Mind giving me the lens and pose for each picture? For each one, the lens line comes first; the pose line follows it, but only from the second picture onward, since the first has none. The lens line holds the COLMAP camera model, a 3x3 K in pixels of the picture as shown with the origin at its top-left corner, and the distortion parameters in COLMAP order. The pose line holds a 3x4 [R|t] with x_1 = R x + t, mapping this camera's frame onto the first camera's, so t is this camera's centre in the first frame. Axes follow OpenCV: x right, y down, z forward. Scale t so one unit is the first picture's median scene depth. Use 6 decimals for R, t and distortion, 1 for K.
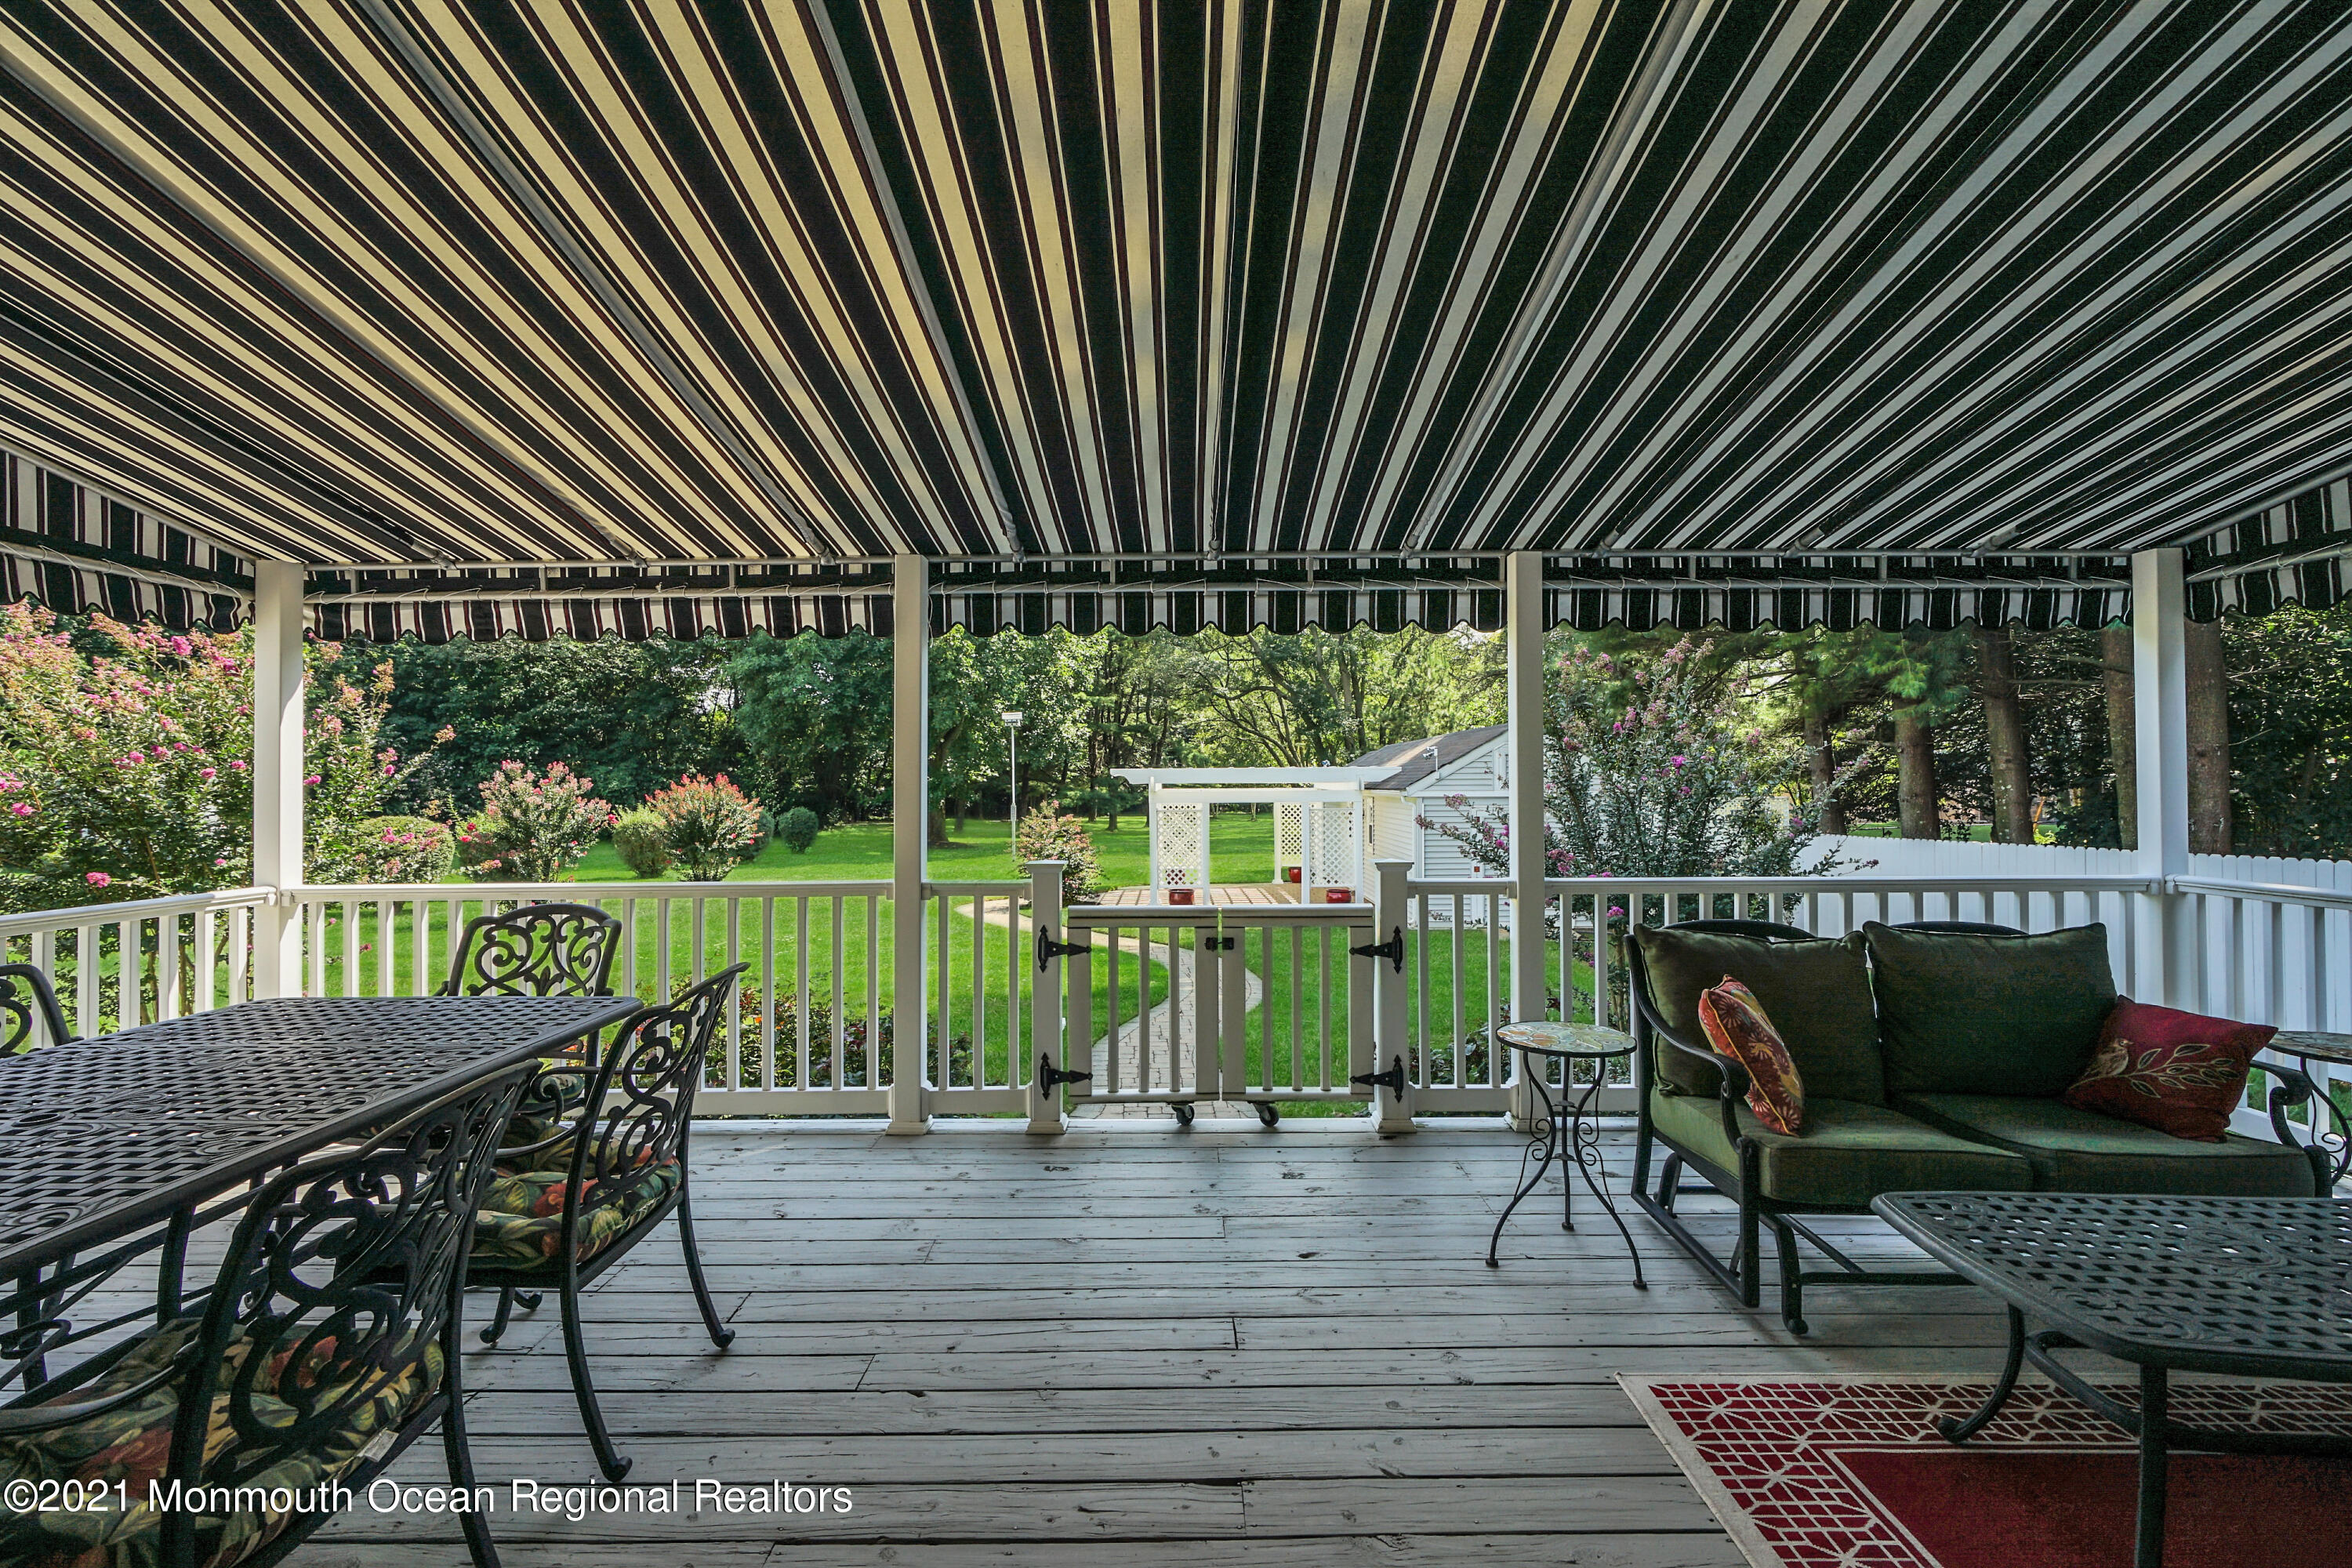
lens RADIAL K [[1069.6, 0, 1176.0], [0, 1069.6, 784.0], [0, 0, 1]] dist [-0.010110, -0.000090]
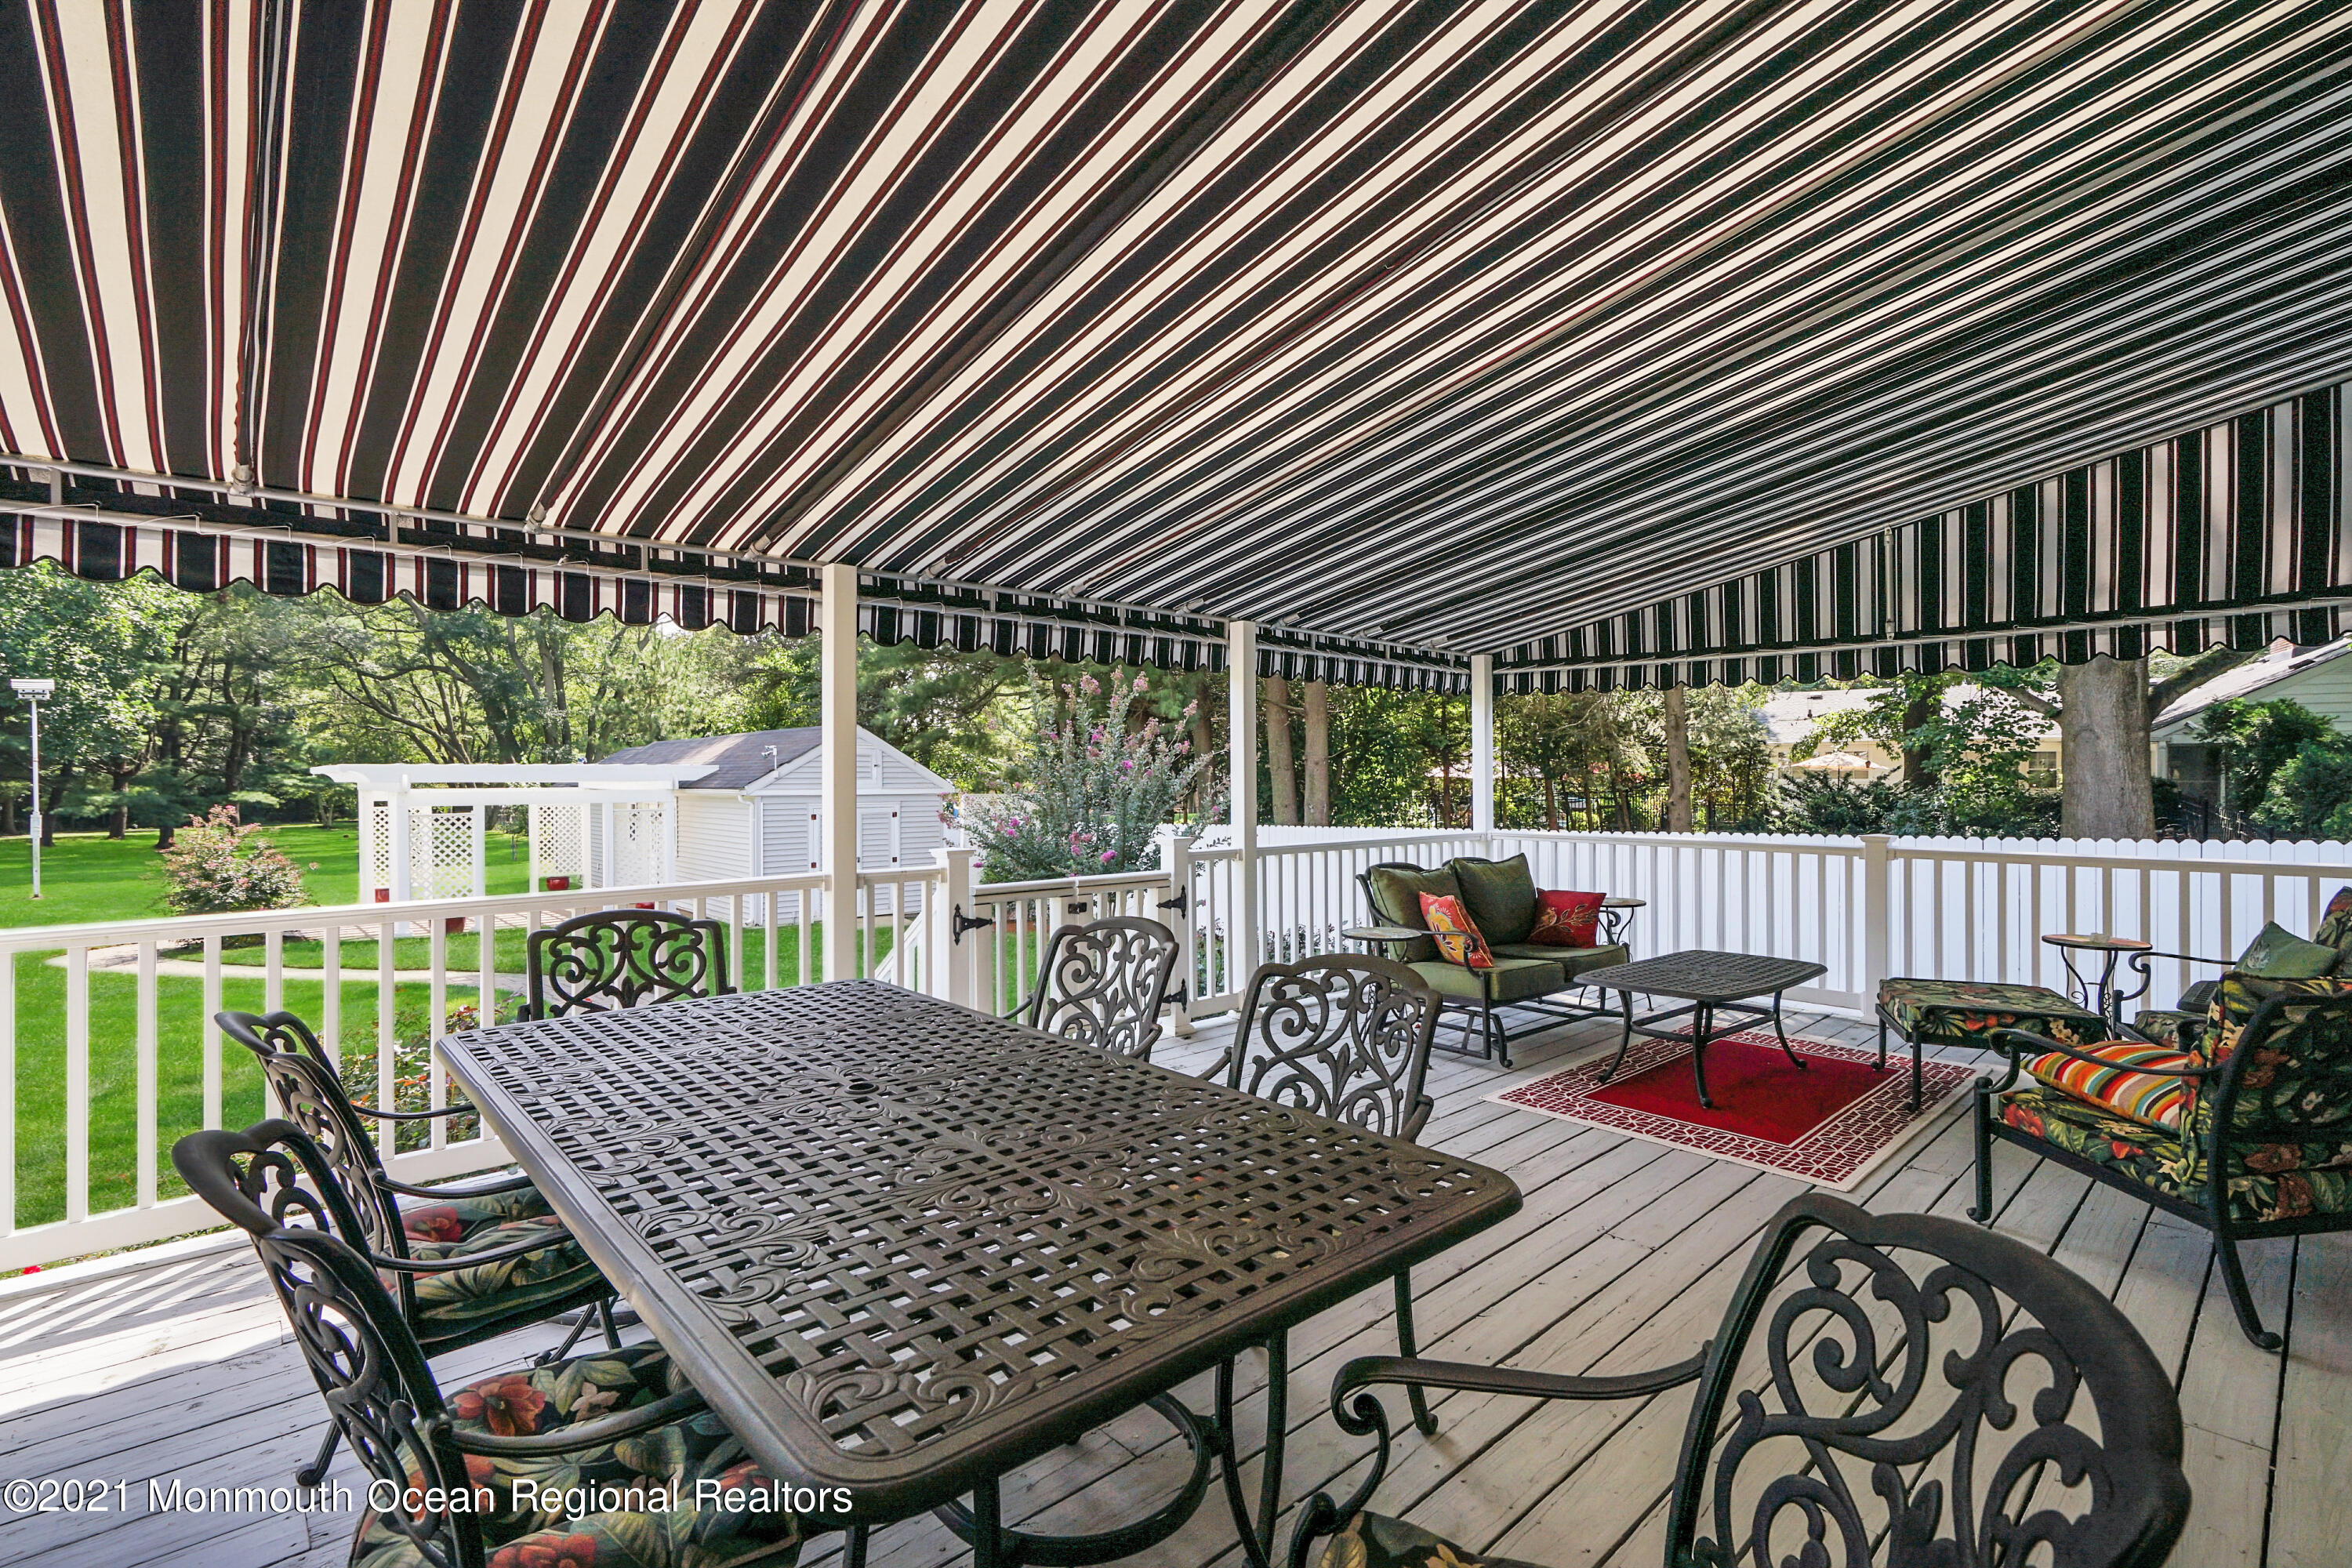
lens RADIAL K [[1053.7, 0, 1176.0], [0, 1053.7, 784.0], [0, 0, 1]] dist [-0.068648, 0.033107]
pose [[0.734740, -0.000917, 0.678349, -0.641887], [0.000695, 1.000000, 0.000600, 0.003016], [-0.678349, 0.000031, 0.734740, 0.014307]]
